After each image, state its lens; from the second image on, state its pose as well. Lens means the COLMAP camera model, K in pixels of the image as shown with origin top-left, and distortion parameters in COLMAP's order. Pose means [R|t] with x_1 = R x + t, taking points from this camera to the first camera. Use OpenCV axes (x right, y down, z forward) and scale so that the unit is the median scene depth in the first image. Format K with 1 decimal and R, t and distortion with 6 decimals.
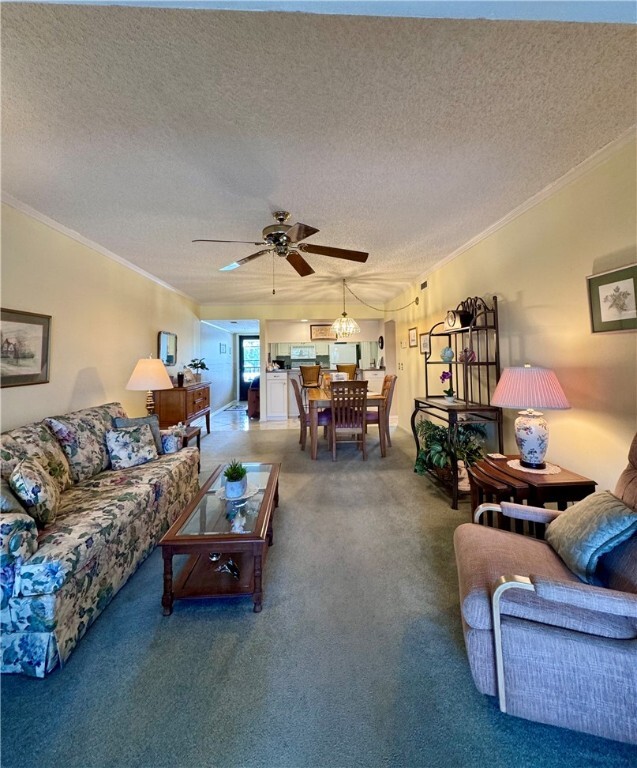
lens RADIAL K [[337.5, 0, 317.9], [0, 337.5, 344.2], [0, 0, 1]] dist [-0.000560, 0.000052]
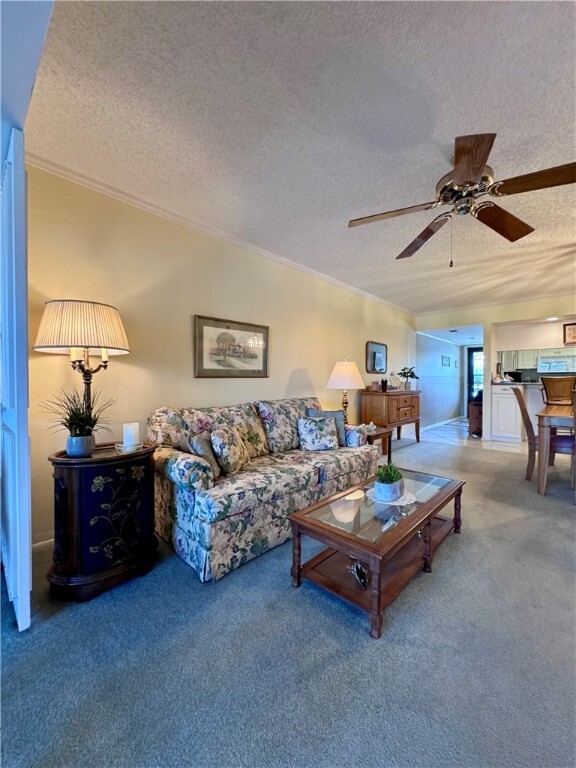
lens RADIAL K [[306.2, 0, 288.0], [0, 306.2, 384.0], [0, 0, 1]] dist [-0.001498, 0.000406]
pose [[0.695657, 0.023986, -0.717974, 0.144252], [0.020336, 0.998384, 0.053059, 0.092056], [0.718086, -0.051512, 0.694045, 0.257850]]
